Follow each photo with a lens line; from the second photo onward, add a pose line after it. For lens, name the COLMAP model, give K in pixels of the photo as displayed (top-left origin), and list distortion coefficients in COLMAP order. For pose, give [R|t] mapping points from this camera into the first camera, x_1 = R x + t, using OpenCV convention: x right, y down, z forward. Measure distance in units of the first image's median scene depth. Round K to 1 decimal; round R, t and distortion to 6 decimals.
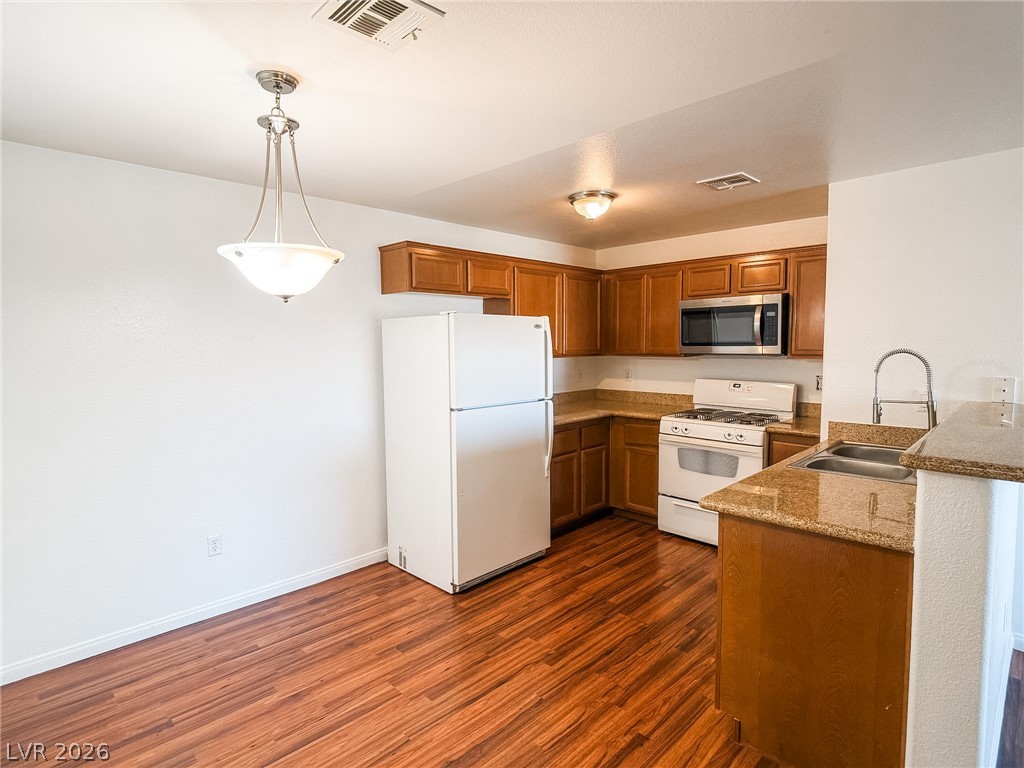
lens RADIAL K [[541.3, 0, 510.3], [0, 541.3, 390.7], [0, 0, 1]] dist [-0.014093, -0.000578]
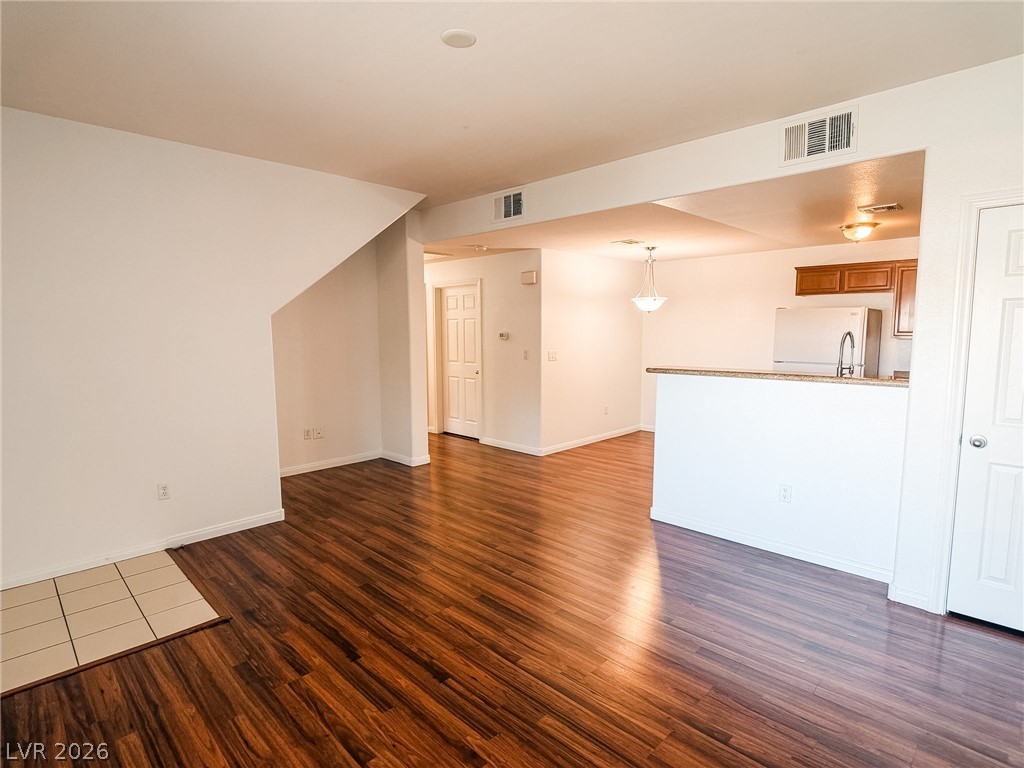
lens RADIAL K [[541.3, 0, 512.2], [0, 541.3, 384.6], [0, 0, 1]] dist [-0.014093, -0.000578]
pose [[0.012254, 0.116943, -0.993063, 1.462629], [-0.081457, 0.989953, 0.115572, -0.020095], [0.996601, 0.079476, 0.021657, 0.050945]]
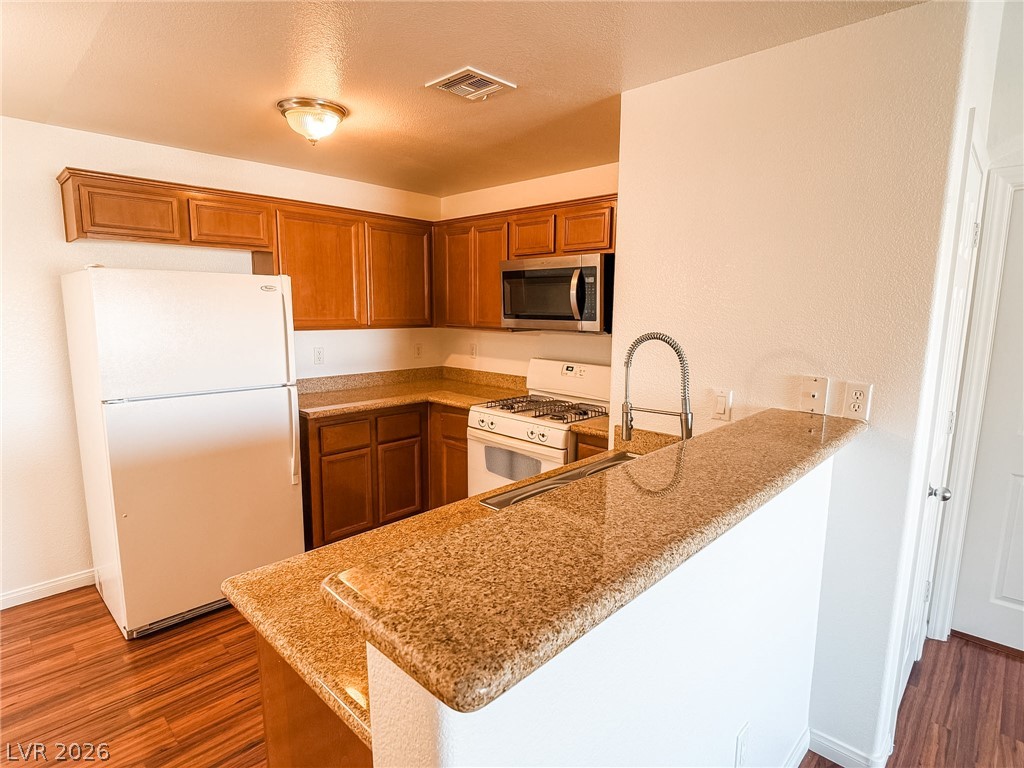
lens RADIAL K [[541.3, 0, 518.5], [0, 541.3, 392.2], [0, 0, 1]] dist [-0.014093, -0.000578]
pose [[0.999135, 0.019277, 0.036841, 0.358866], [-0.021659, 0.997624, 0.065396, -0.029799], [-0.035493, -0.066138, 0.997179, 0.218210]]
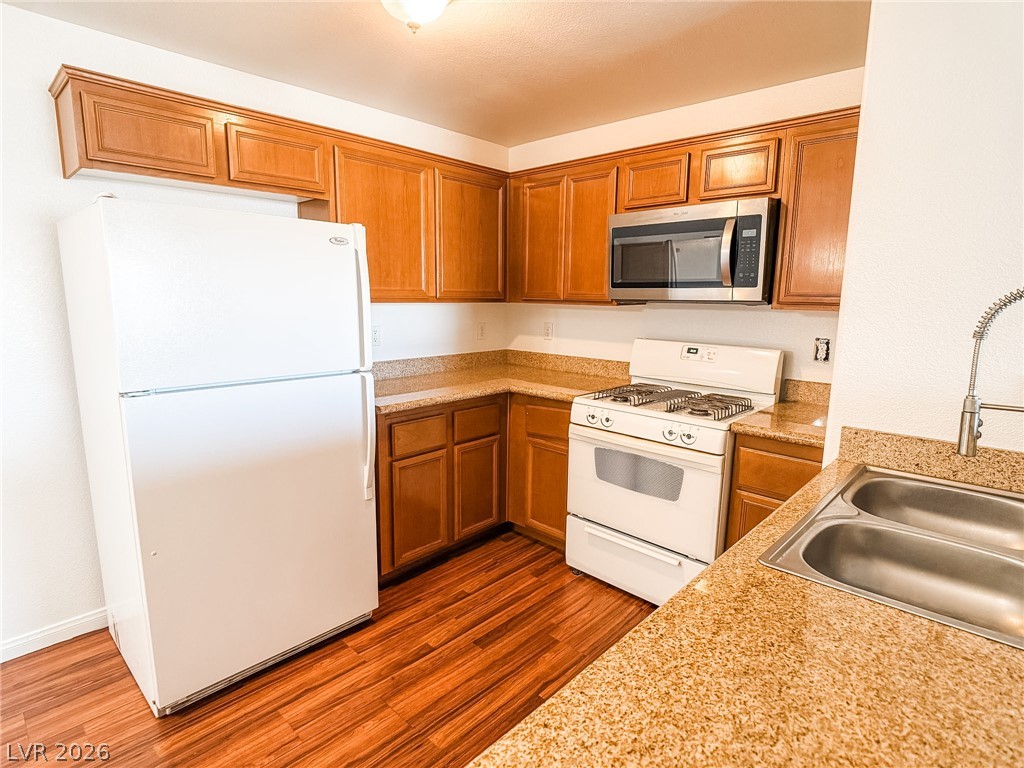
lens RADIAL K [[541.3, 0, 515.9], [0, 541.3, 391.0], [0, 0, 1]] dist [-0.014093, -0.000578]
pose [[0.998988, 0.017086, 0.041594, 0.205158], [-0.020607, 0.996103, 0.085752, -0.014735], [-0.039967, -0.086523, 0.995448, 0.404700]]
